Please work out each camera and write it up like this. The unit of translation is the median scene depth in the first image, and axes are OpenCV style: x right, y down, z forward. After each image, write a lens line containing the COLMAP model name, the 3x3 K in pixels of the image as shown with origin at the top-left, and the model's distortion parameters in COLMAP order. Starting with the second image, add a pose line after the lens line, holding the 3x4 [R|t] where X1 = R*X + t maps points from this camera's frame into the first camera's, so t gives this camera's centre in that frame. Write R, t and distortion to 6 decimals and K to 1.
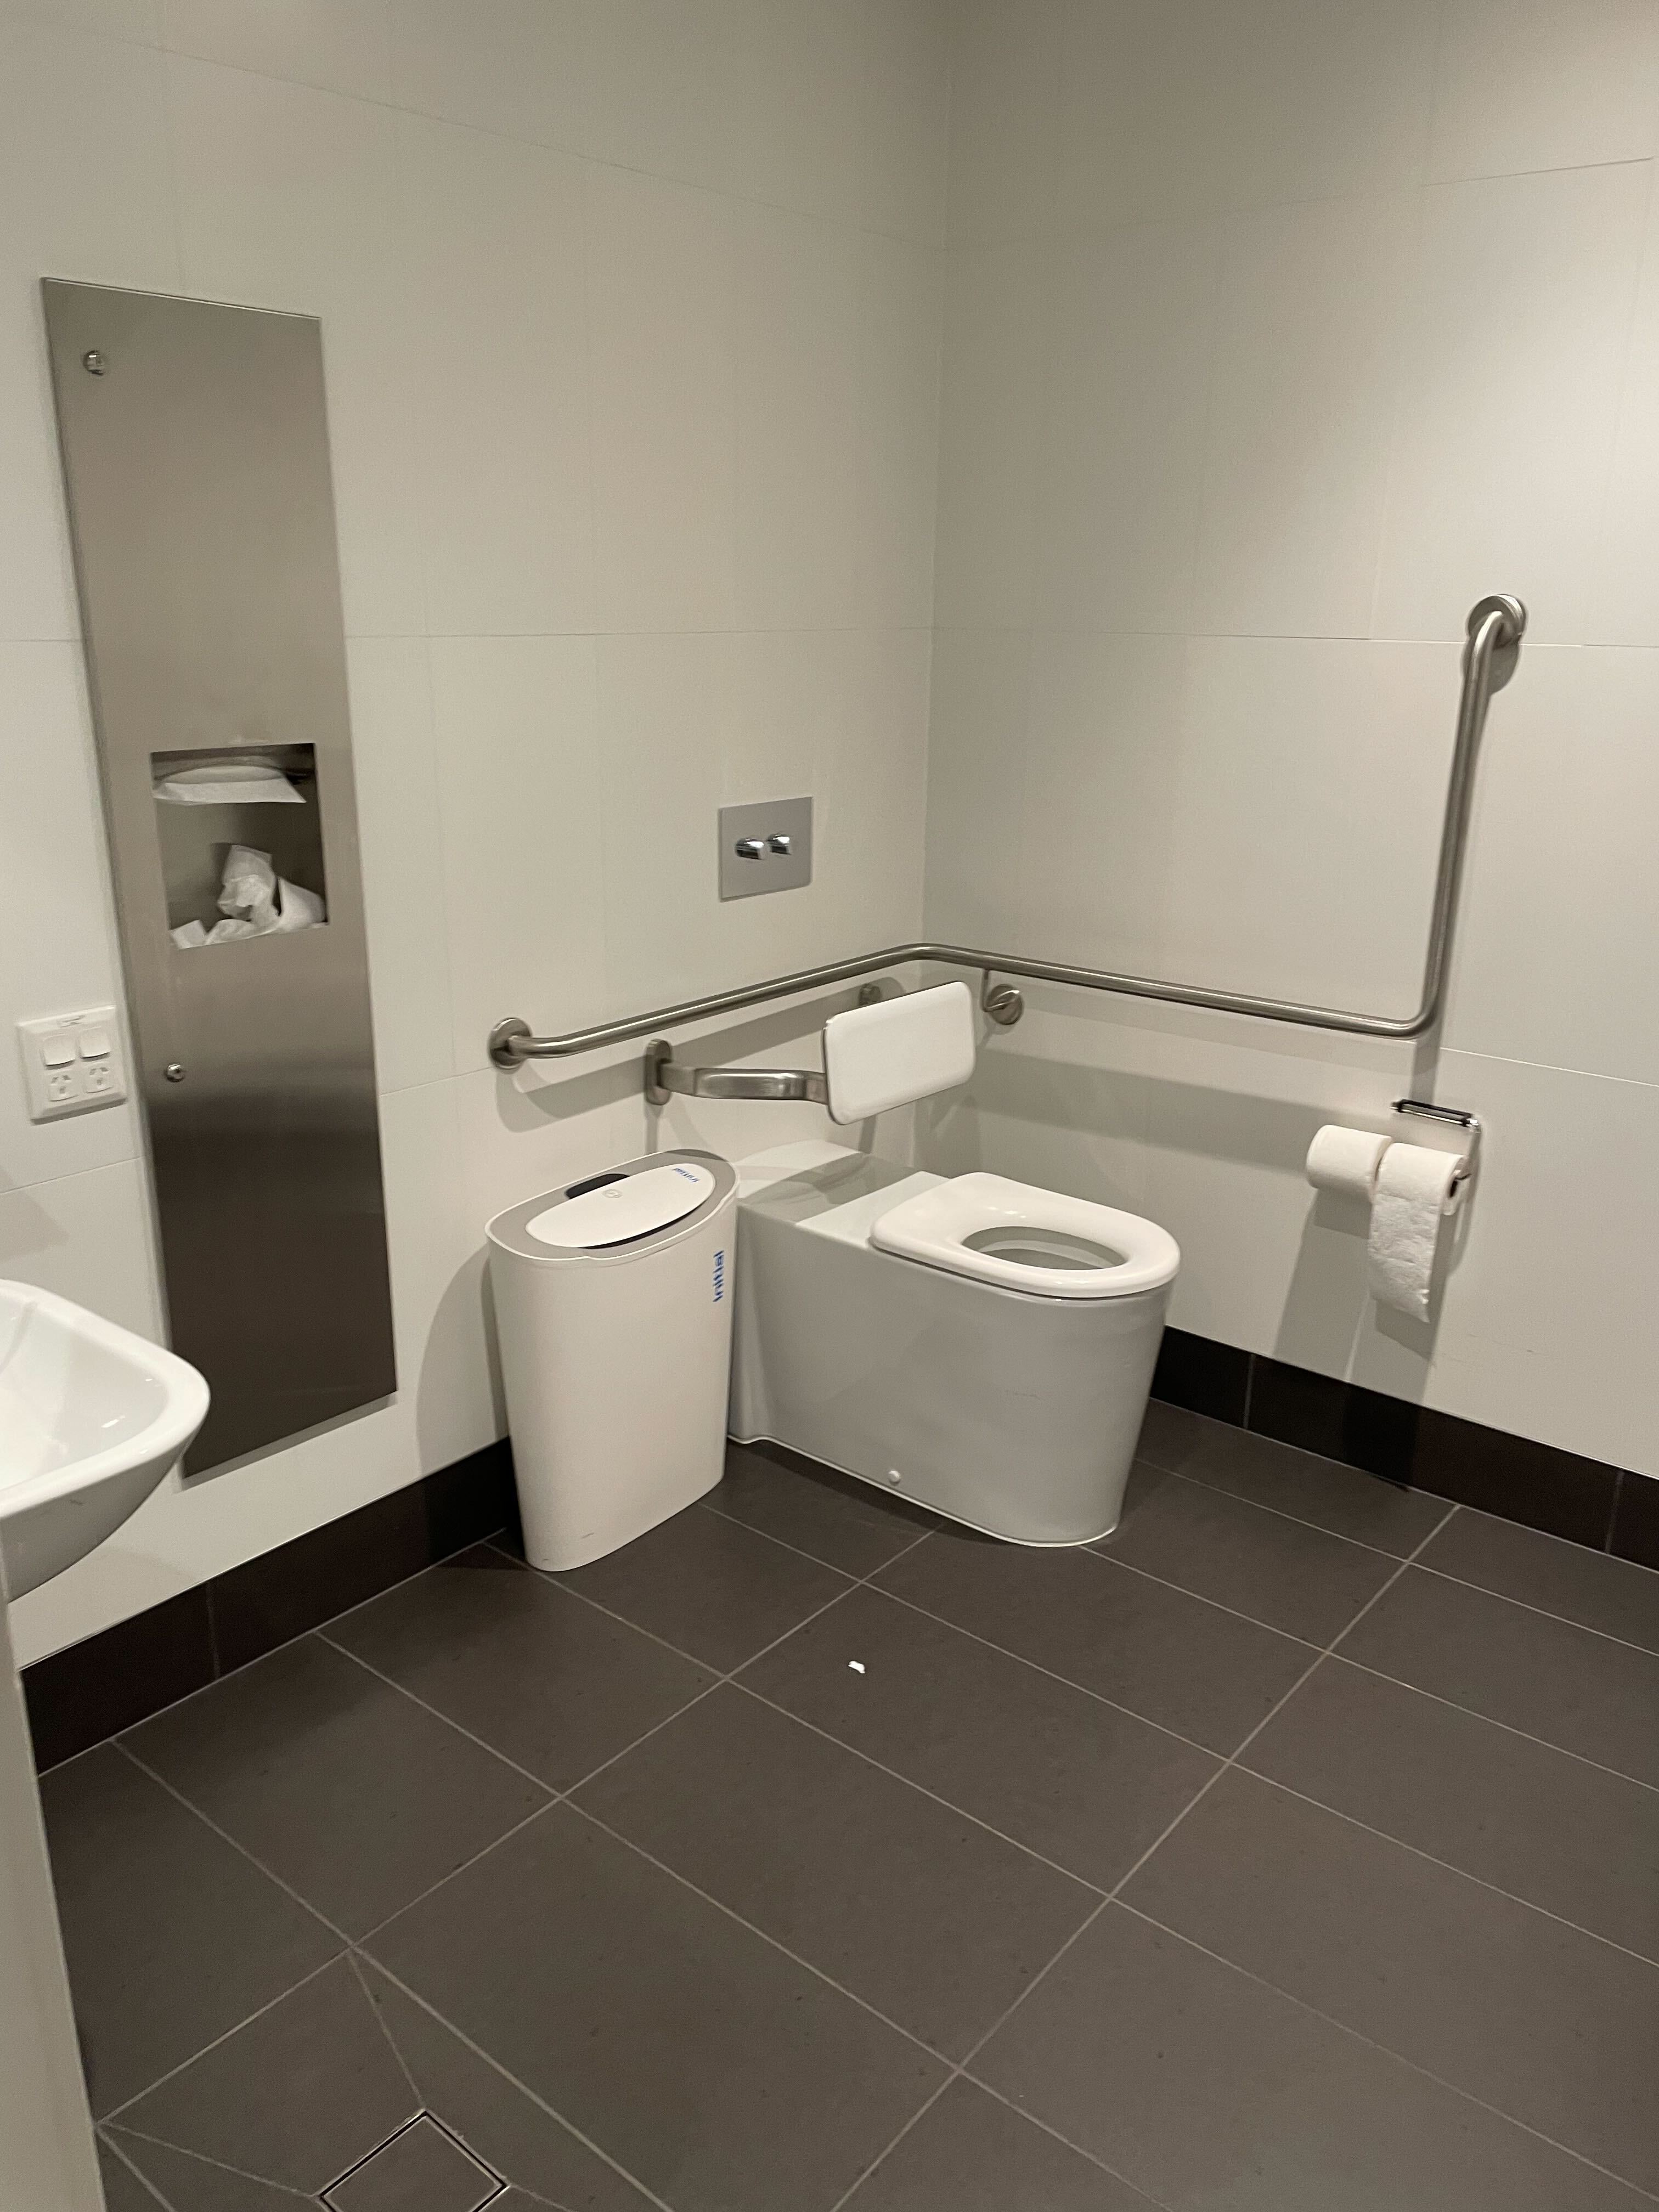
lens RADIAL K [[1627.0, 0, 829.5], [0, 1627.0, 1106.0], [0, 0, 1]] dist [0.004738, 0.000598]
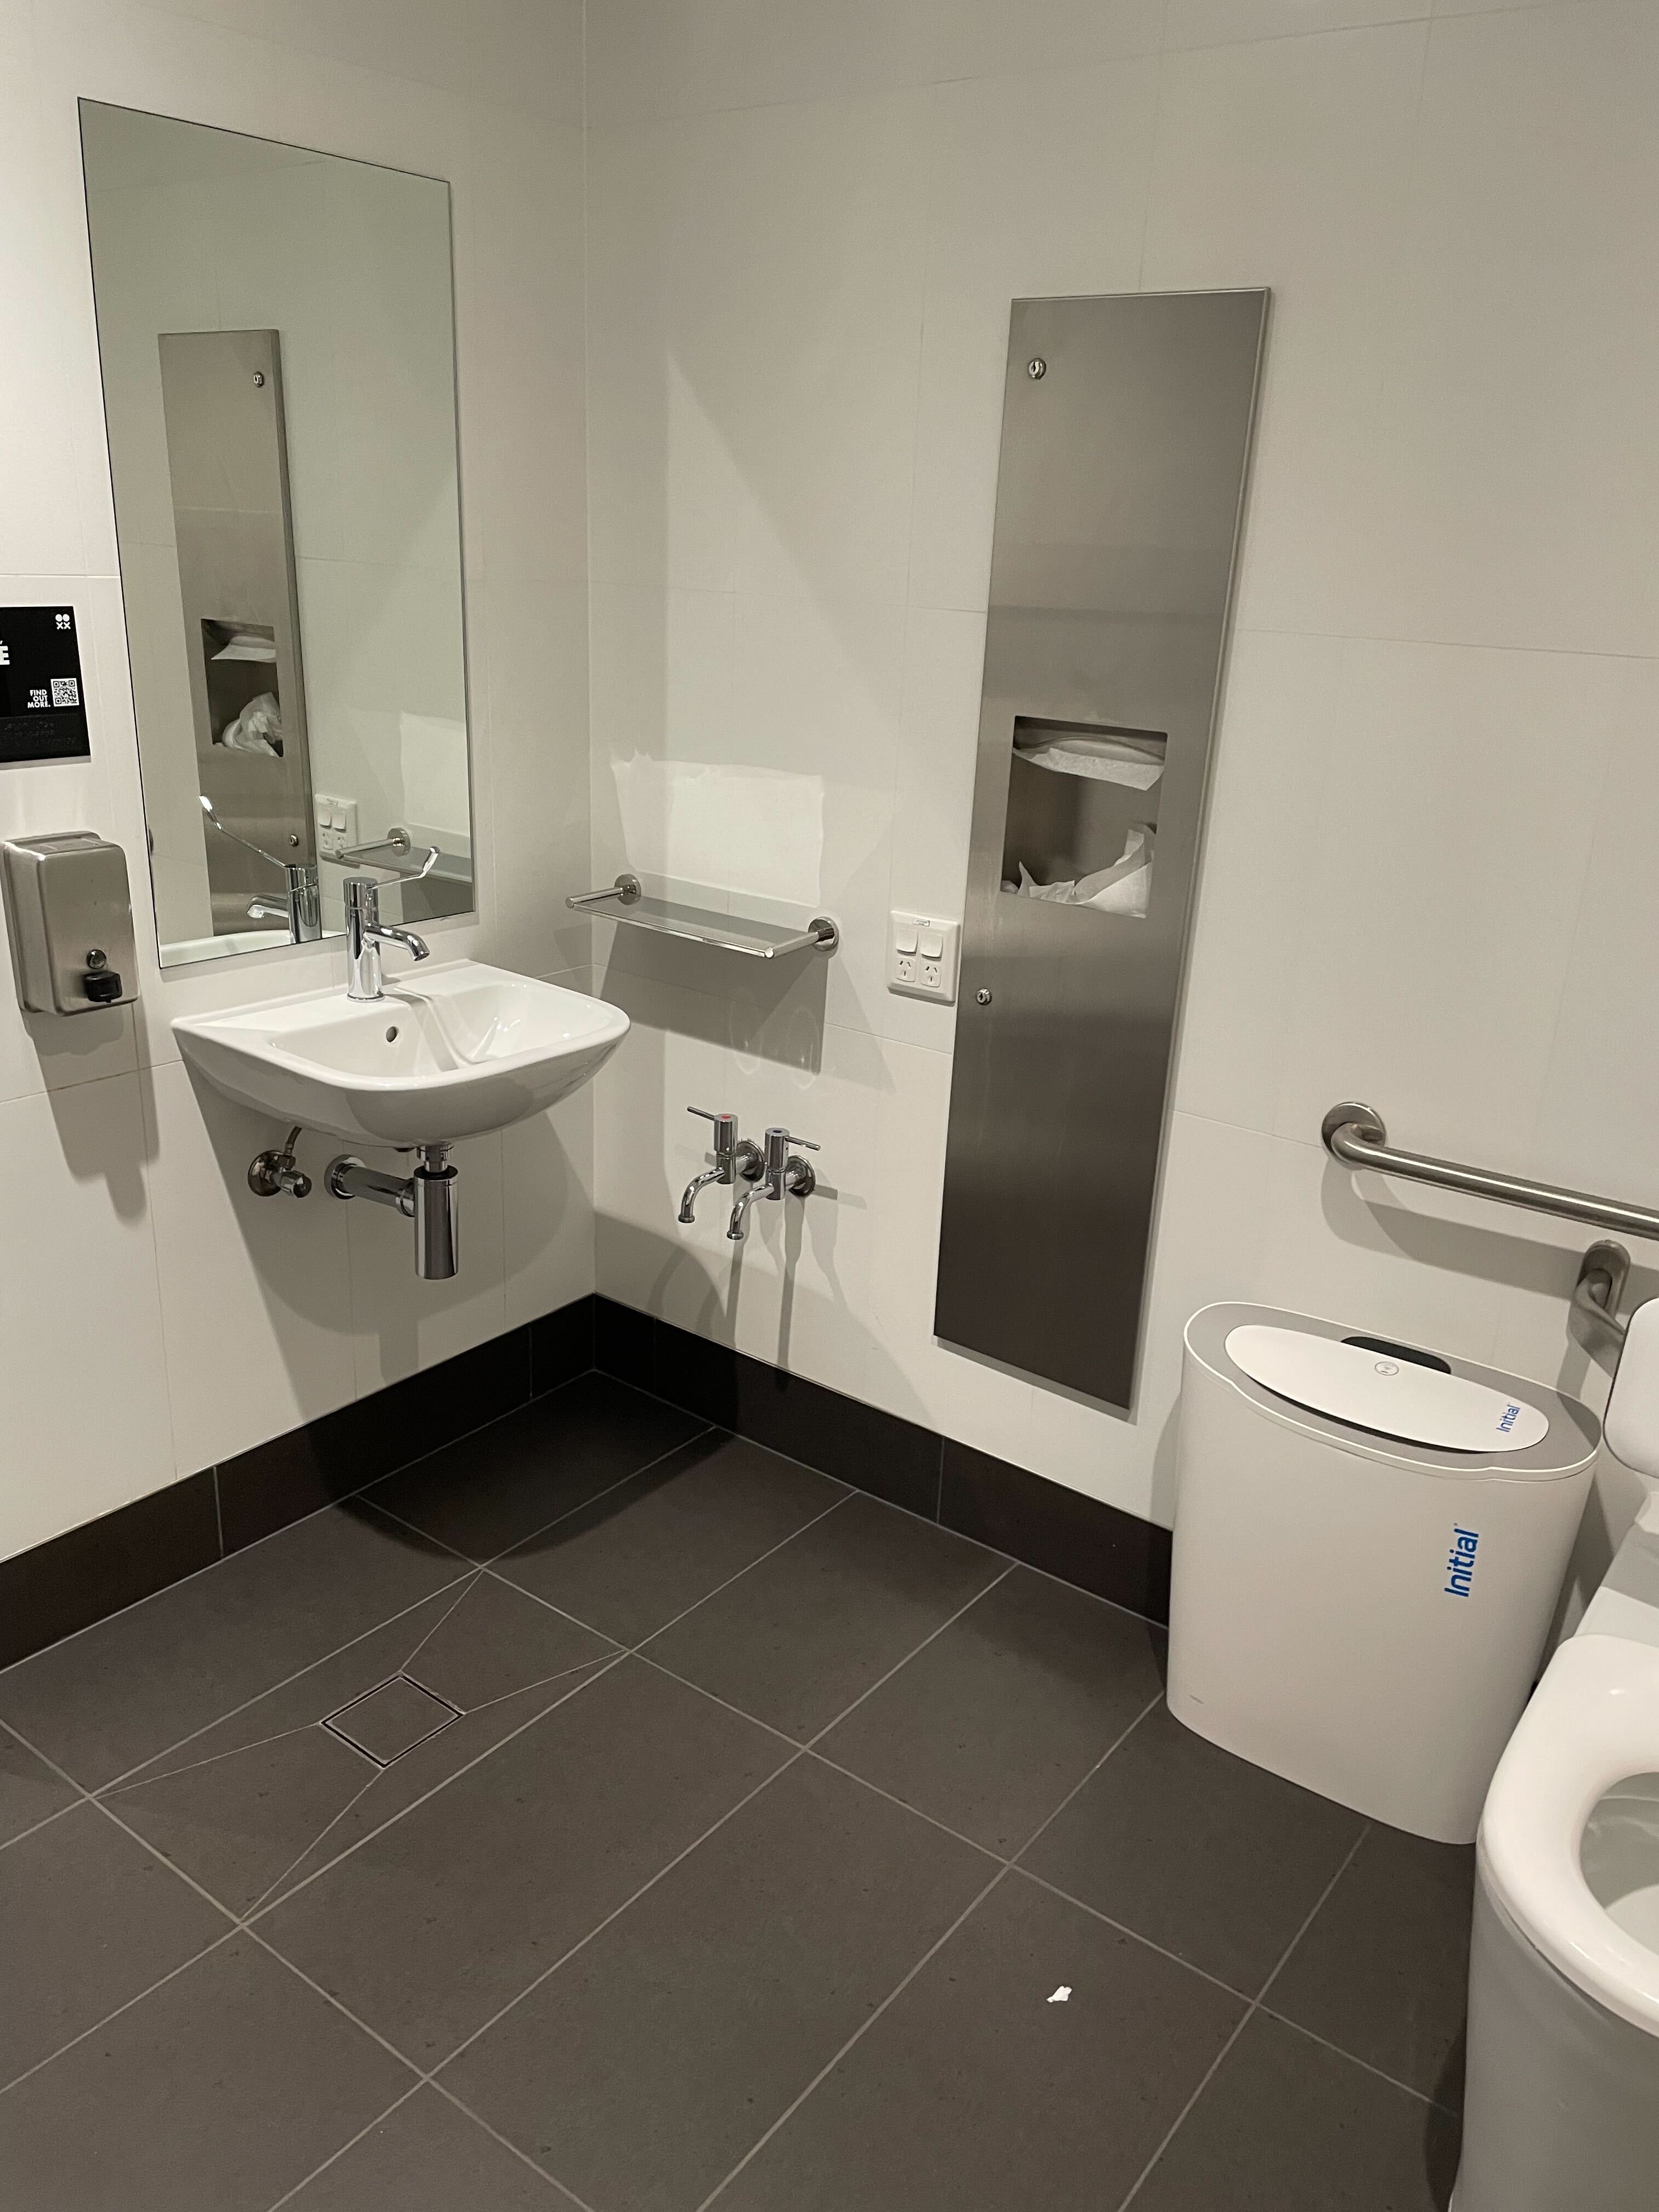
lens RADIAL K [[1668.6, 0, 828.8], [0, 1668.6, 1053.8], [0, 0, 1]] dist [-0.002203, -0.000707]
pose [[0.038594, 0.286668, -0.957252, 0.593317], [-0.330353, 0.907761, 0.258528, -0.206463], [0.943068, 0.306254, 0.129736, 0.632919]]
